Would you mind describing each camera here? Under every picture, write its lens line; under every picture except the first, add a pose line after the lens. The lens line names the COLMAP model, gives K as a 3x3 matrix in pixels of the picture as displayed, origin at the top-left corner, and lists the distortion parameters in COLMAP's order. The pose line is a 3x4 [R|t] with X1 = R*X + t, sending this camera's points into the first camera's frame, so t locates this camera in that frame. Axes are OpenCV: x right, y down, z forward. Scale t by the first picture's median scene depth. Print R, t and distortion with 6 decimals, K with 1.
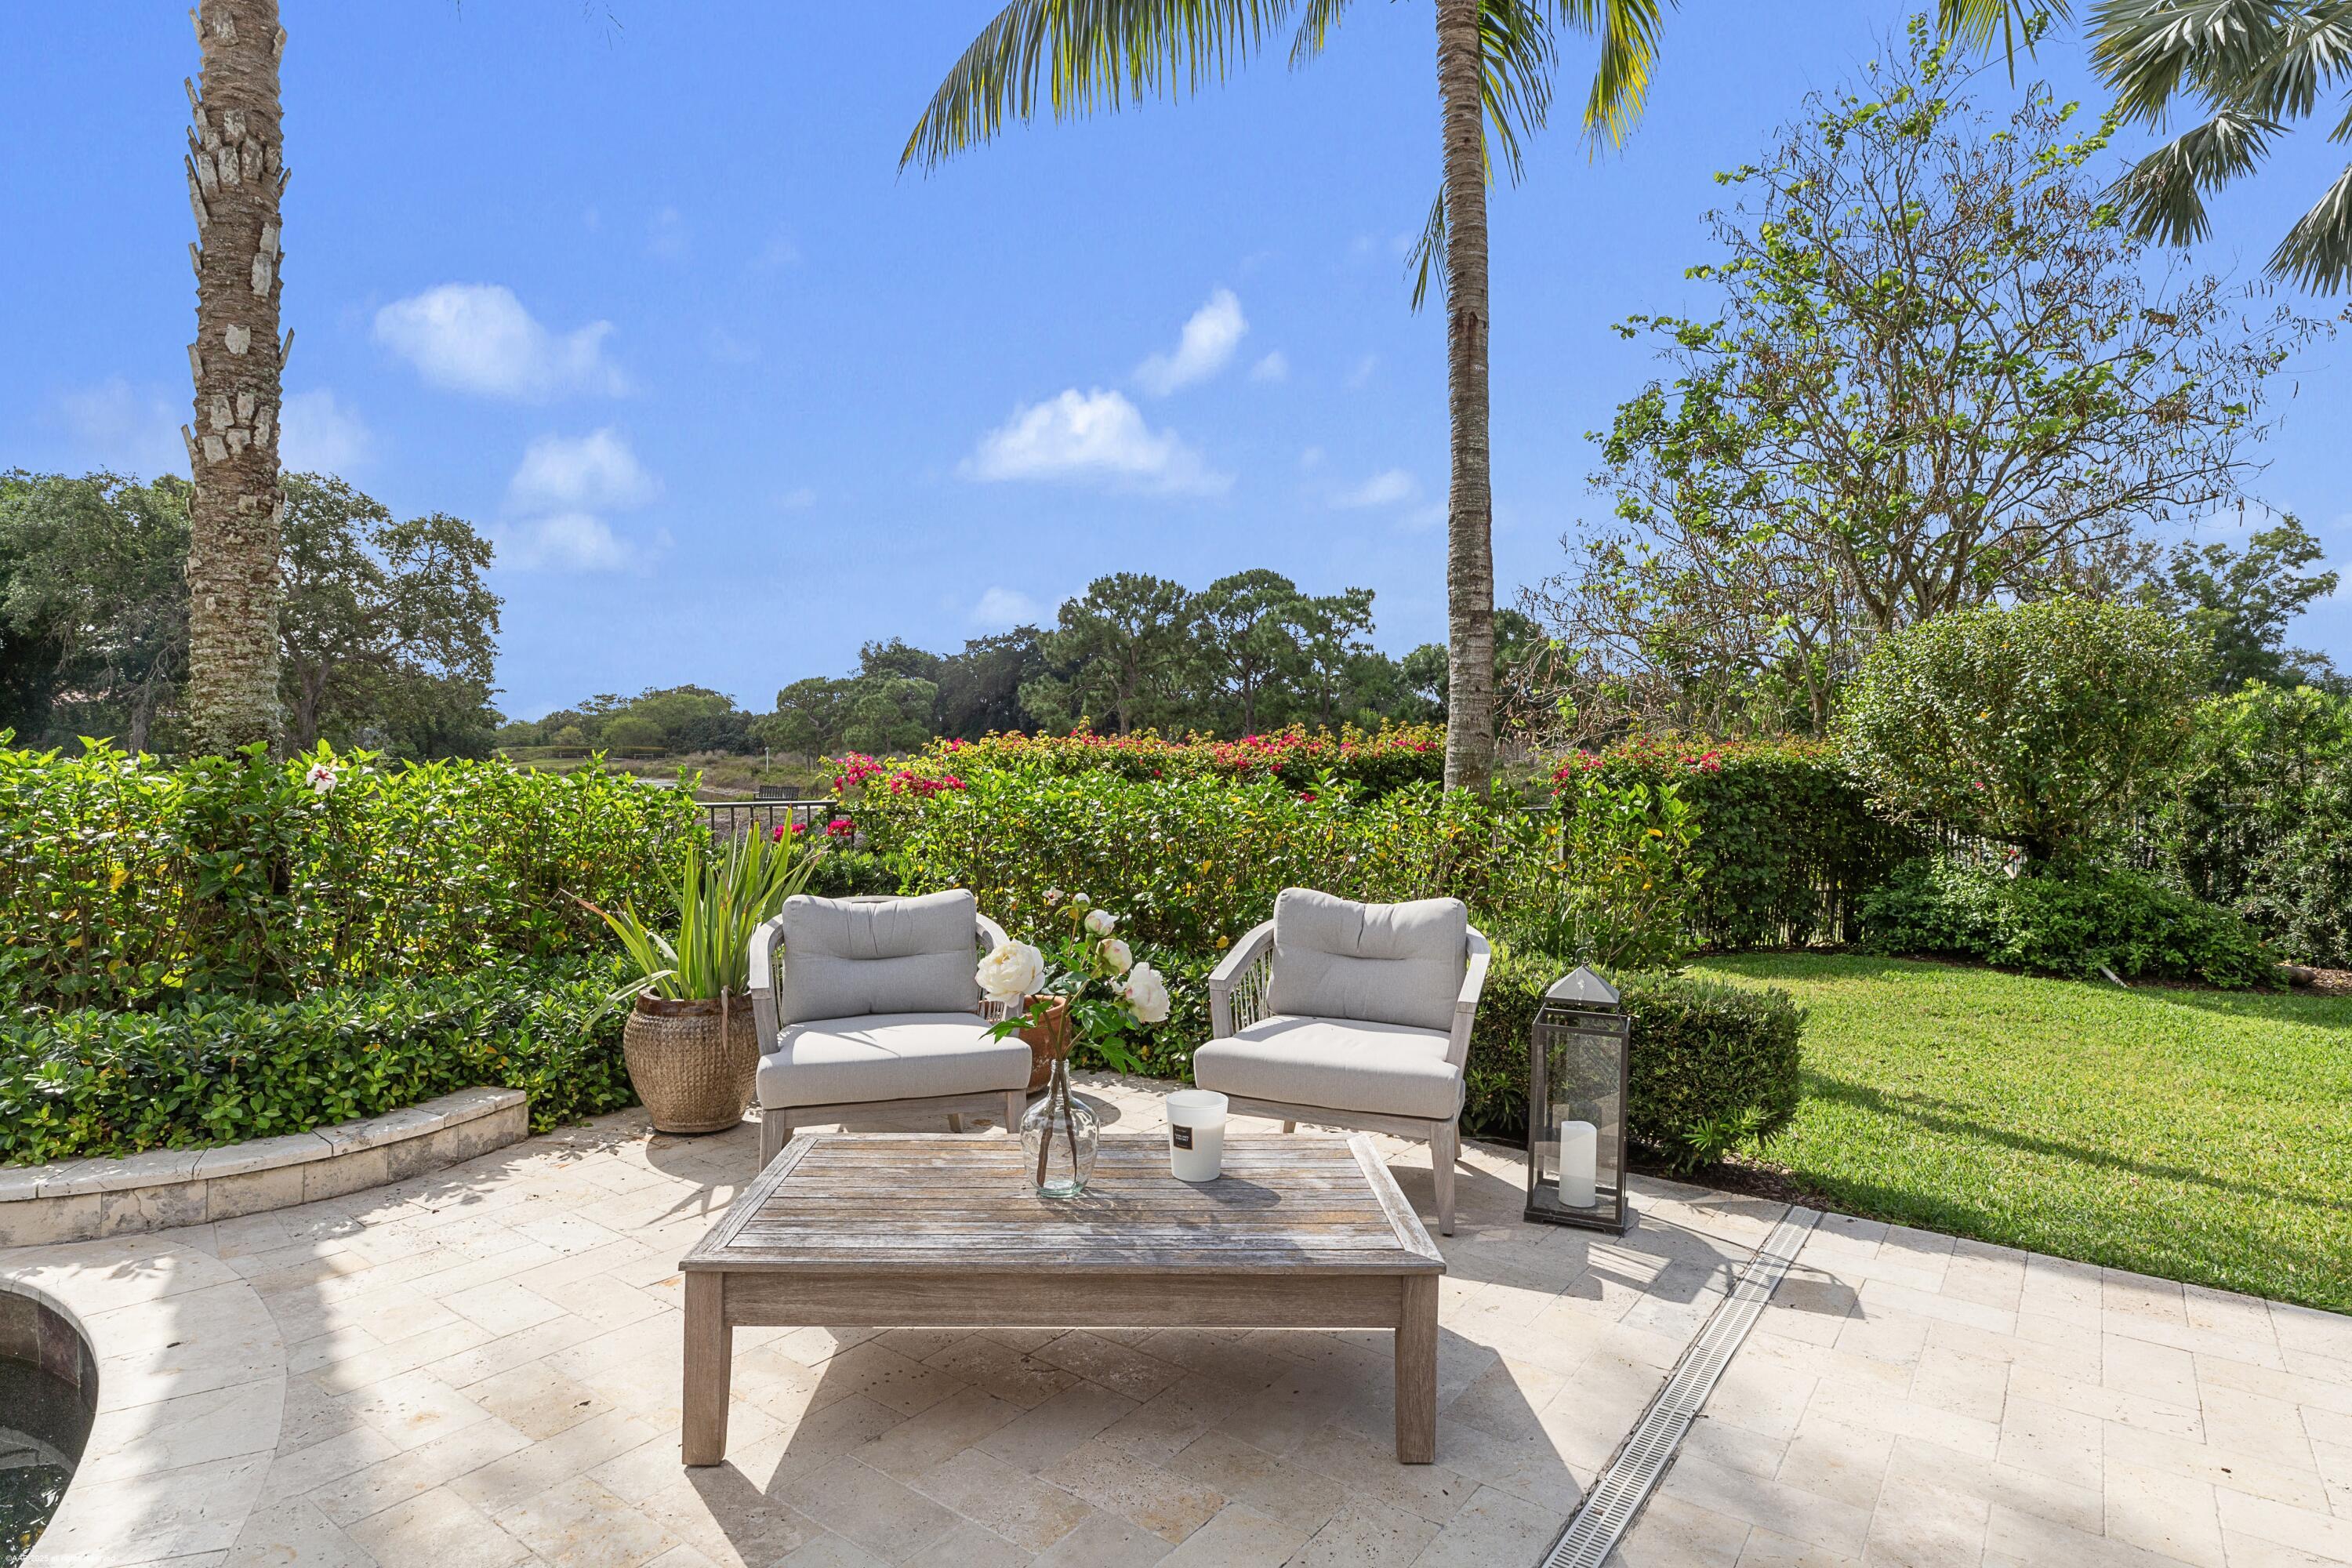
lens RADIAL K [[1240.0, 0, 1176.0], [0, 1240.0, 784.0], [0, 0, 1]] dist [0.000598, -0.000301]
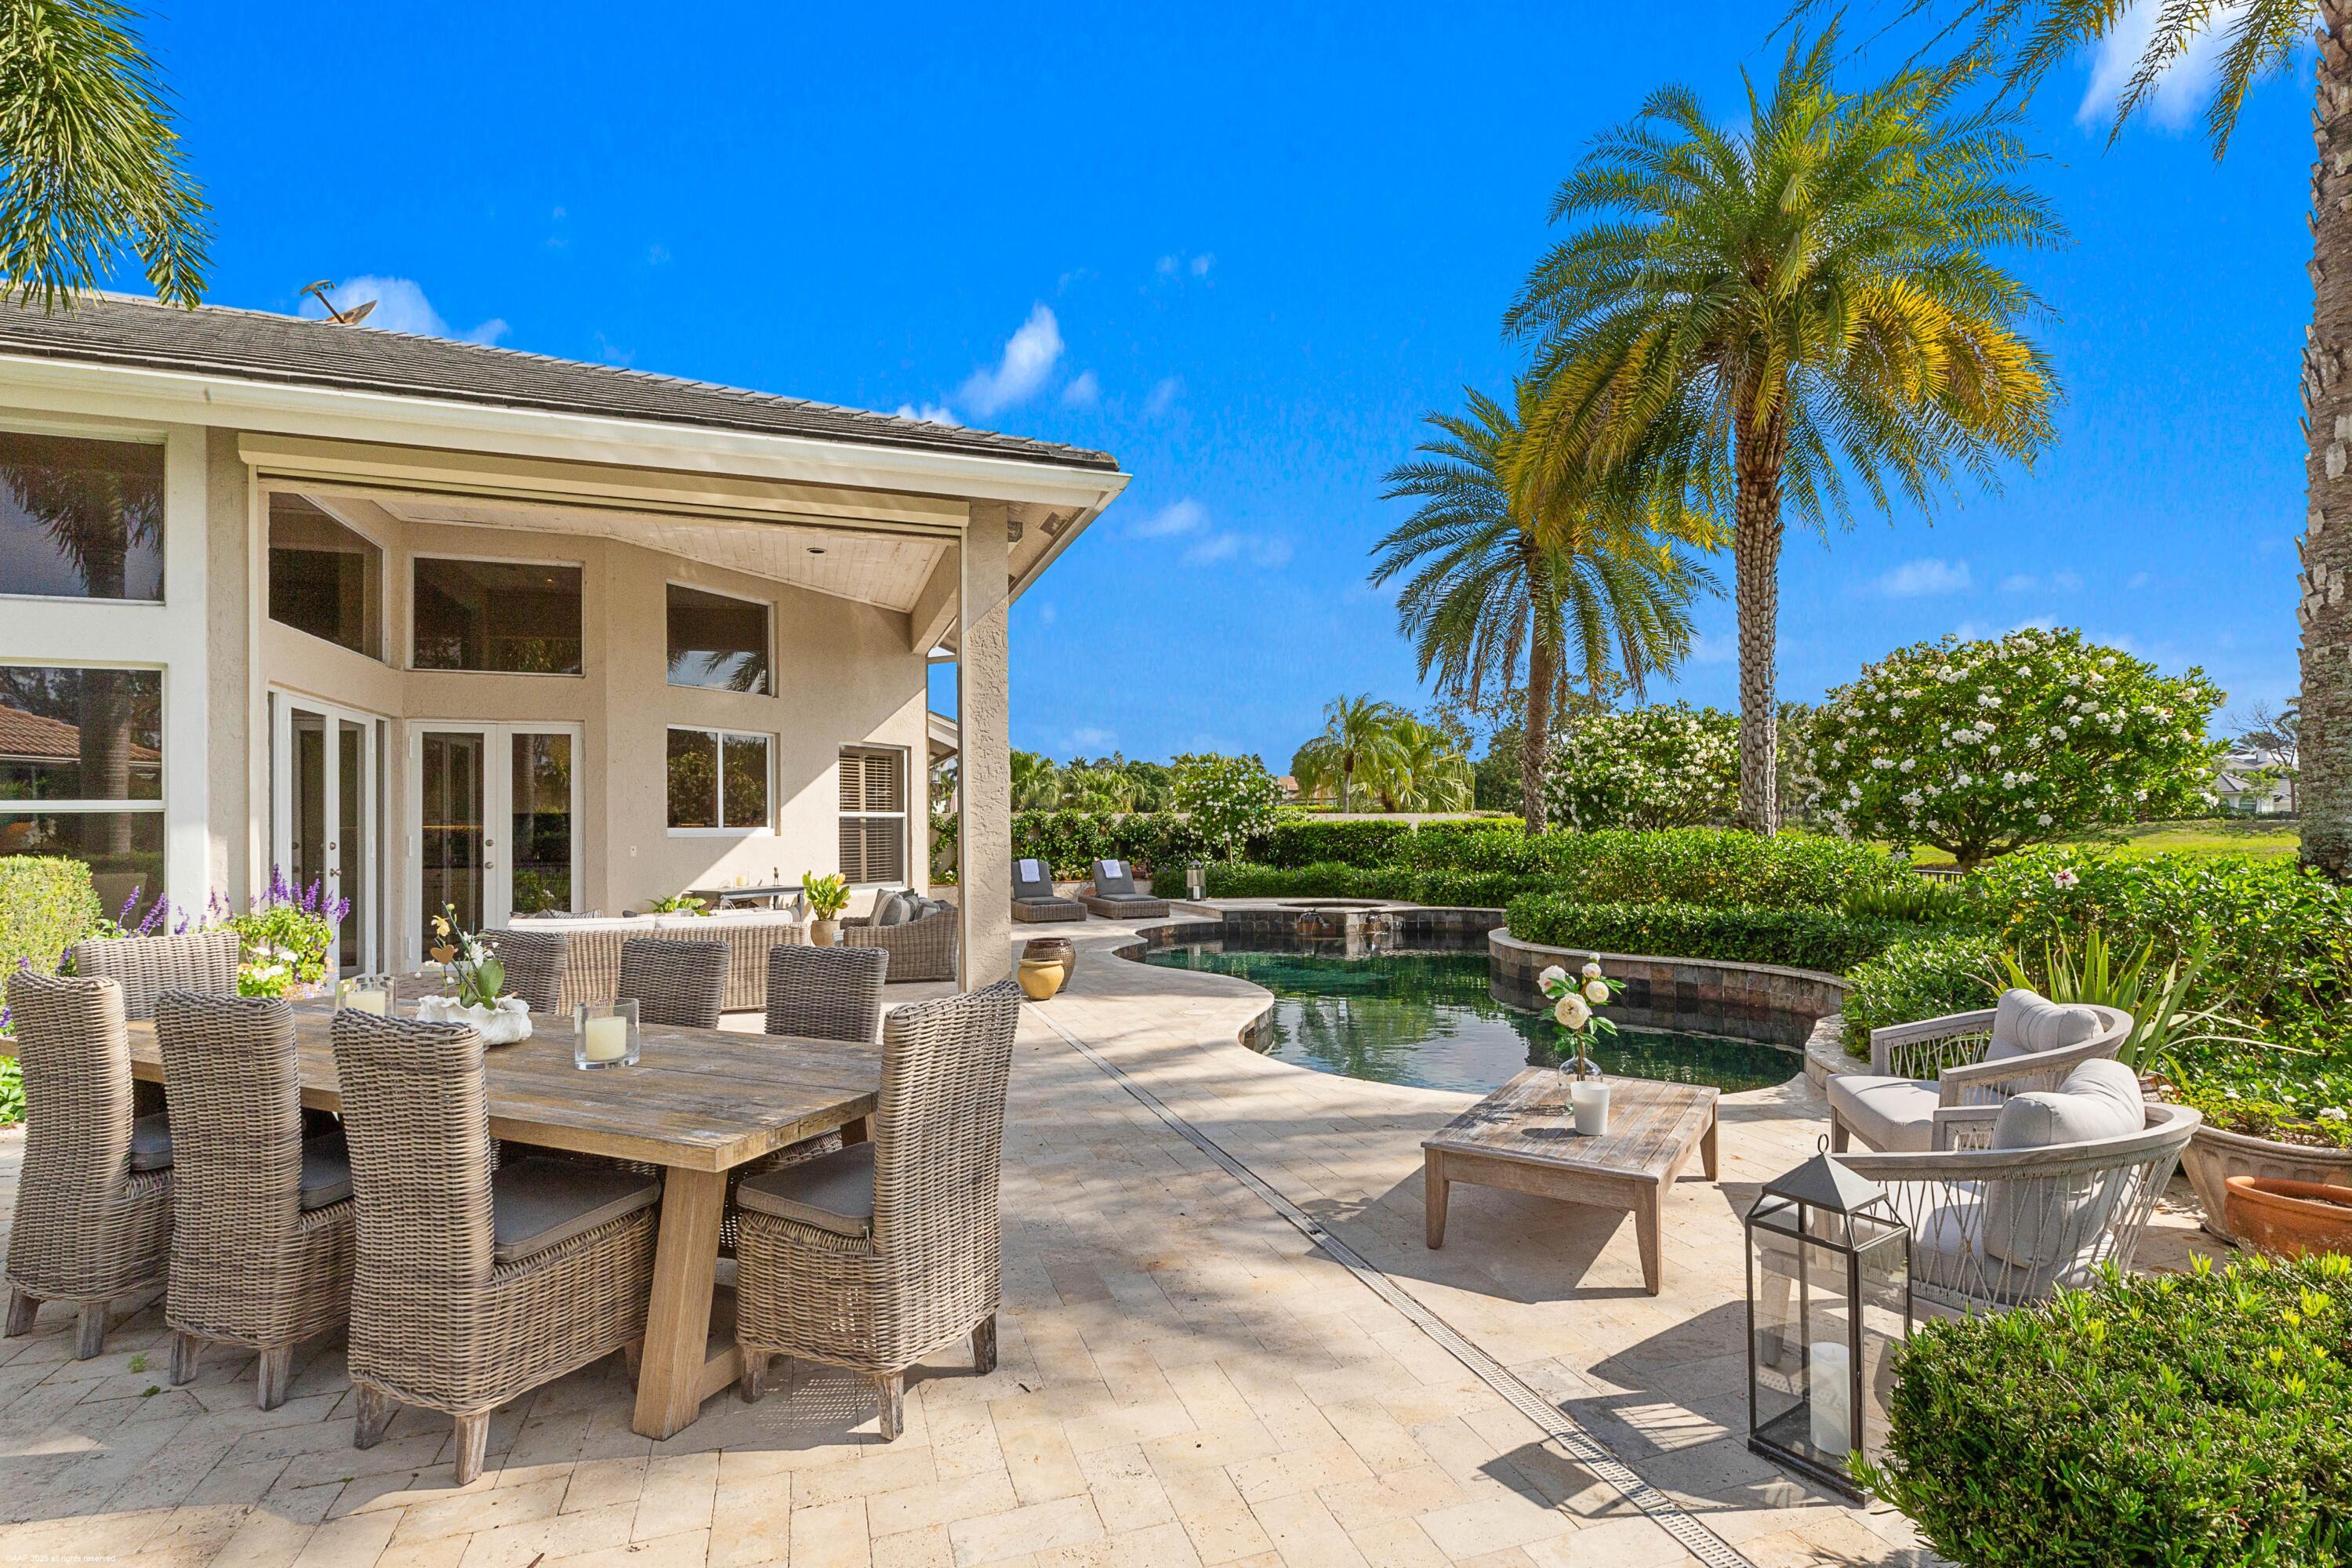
lens RADIAL K [[1109.3, 0, 1179.1], [0, 1109.3, 797.7], [0, 0, 1]] dist [-0.000329, -0.000207]
pose [[-0.575012, -0.021519, -0.817862, 0.088464], [-0.013127, 0.999768, -0.017076, -0.005886], [0.818039, 0.000917, -0.575161, 0.080693]]
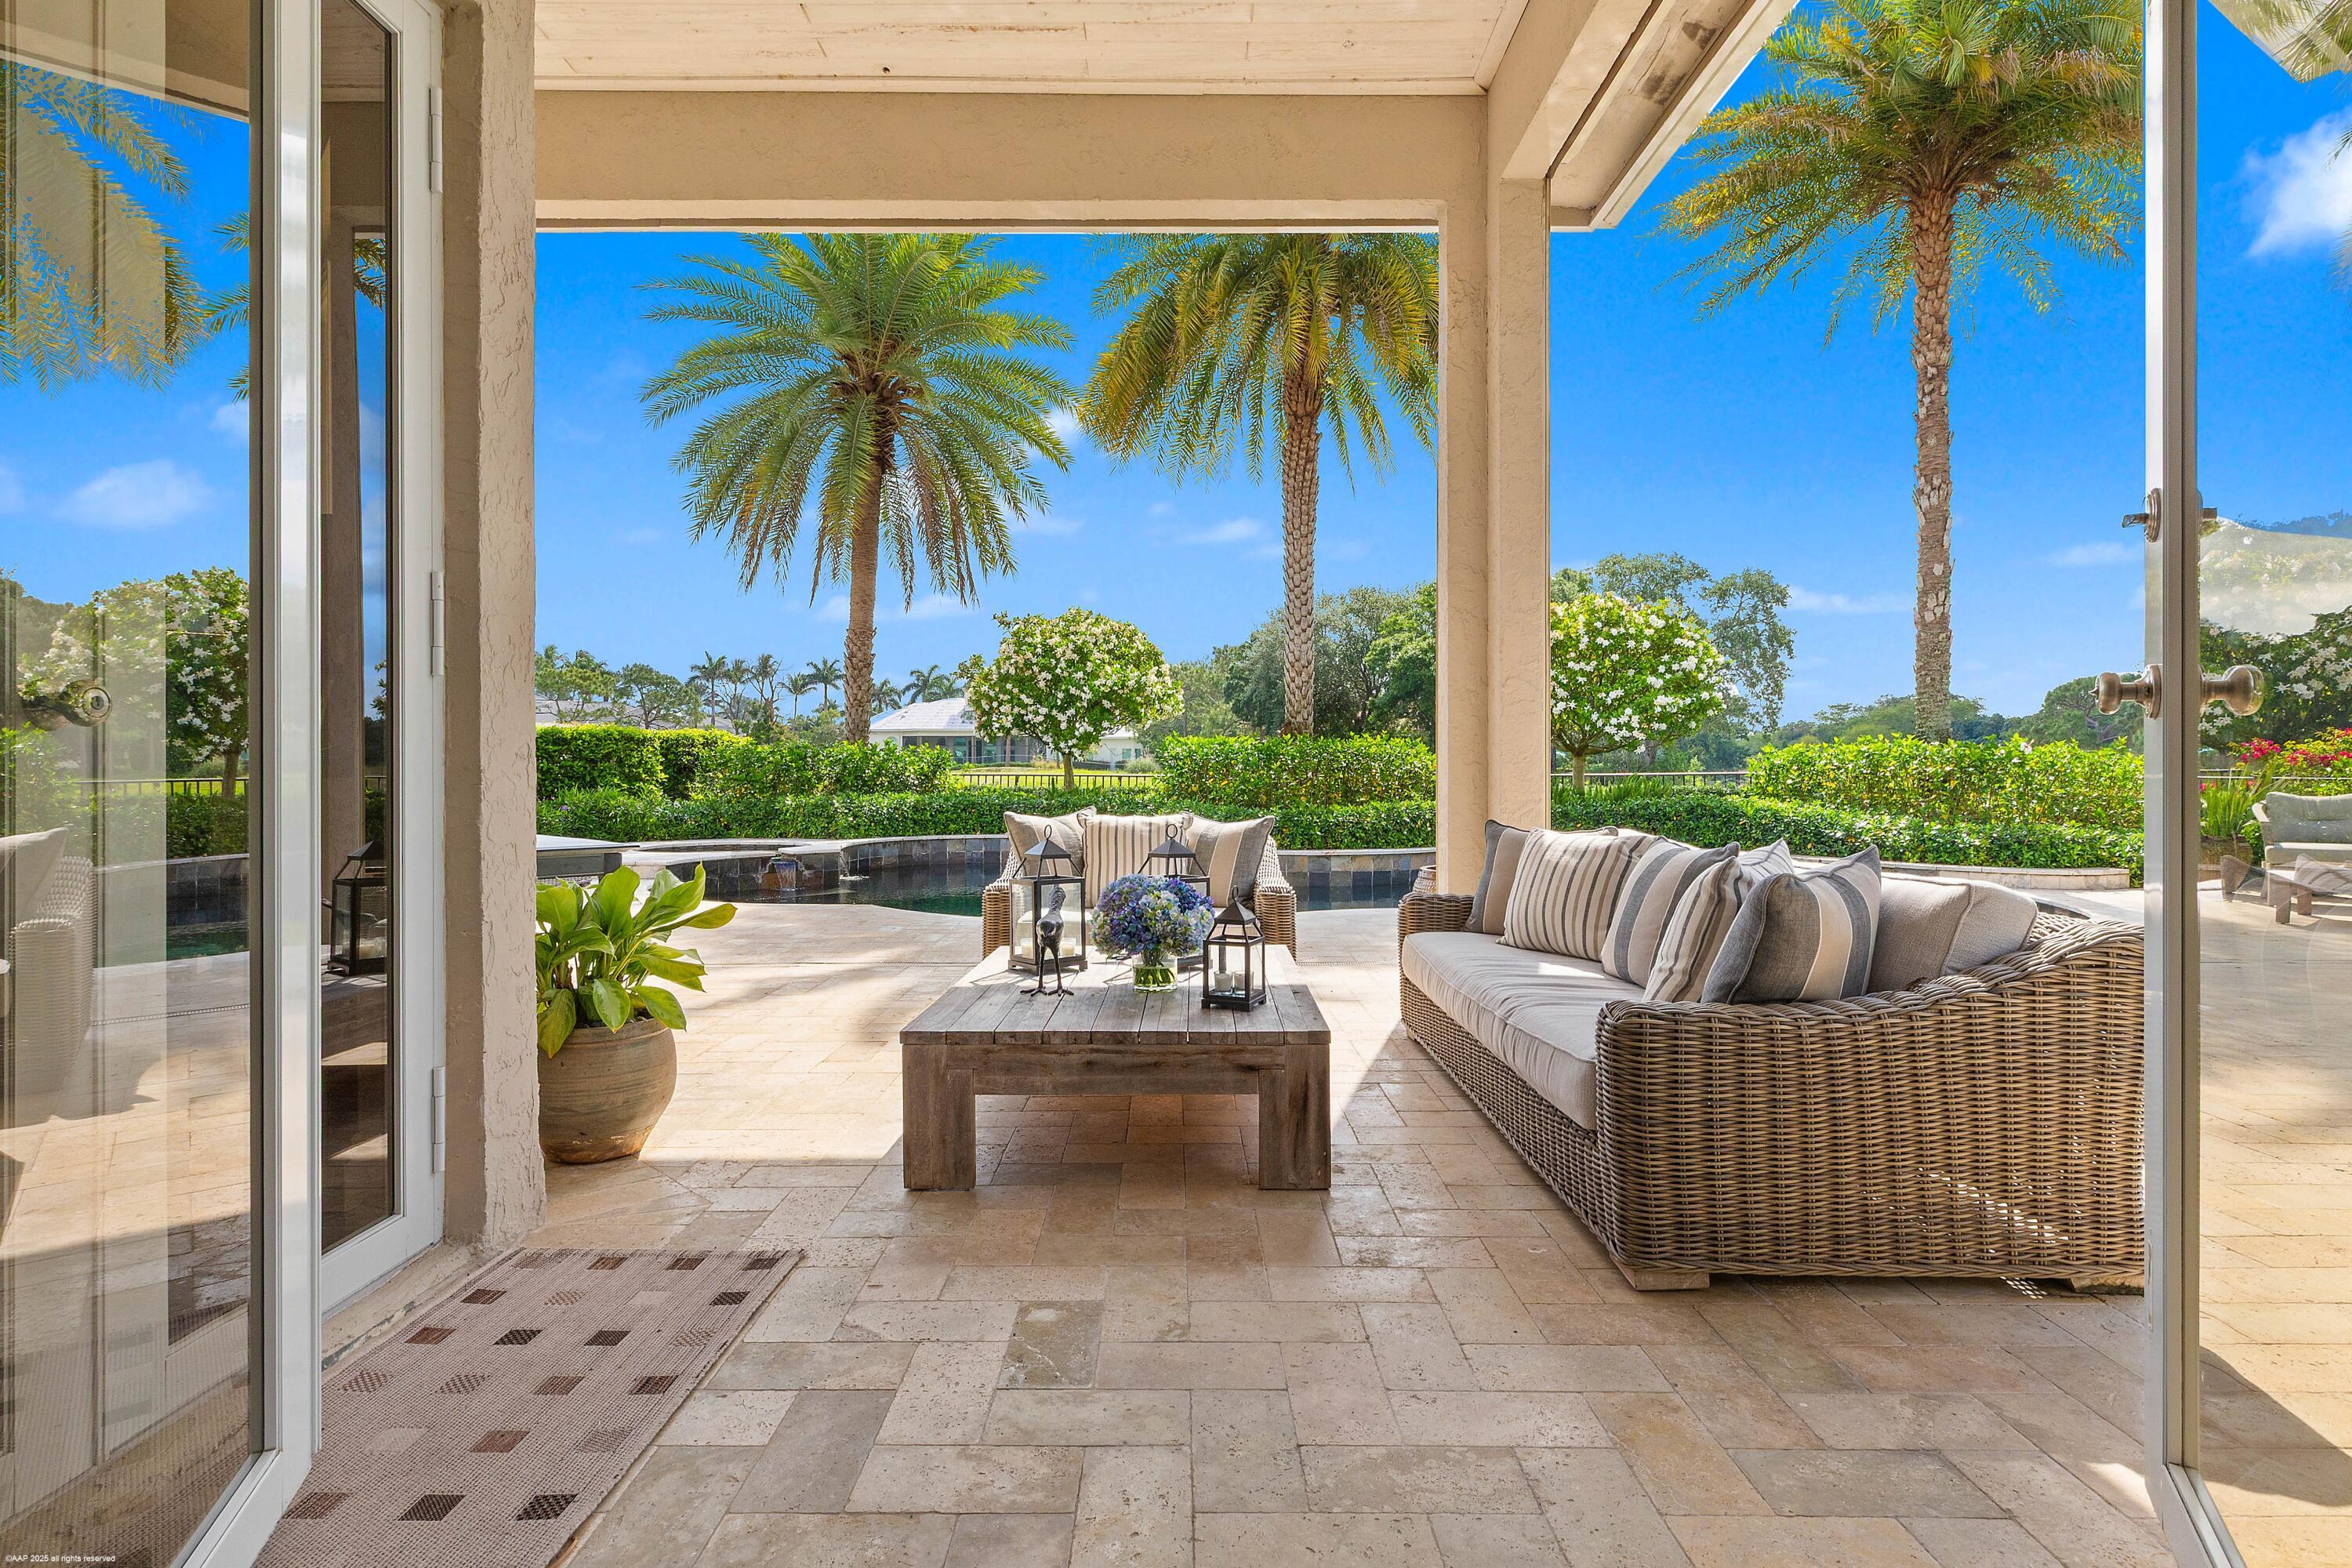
lens RADIAL K [[1174.0, 0, 1174.5], [0, 1174.0, 764.7], [0, 0, 1]] dist [-0.000398, 0.000365]
pose [[0.591975, -0.007474, -0.805922, 0.021717], [-0.010863, 0.999792, -0.017251, 0.008298], [0.805883, 0.018966, 0.591771, -0.170901]]
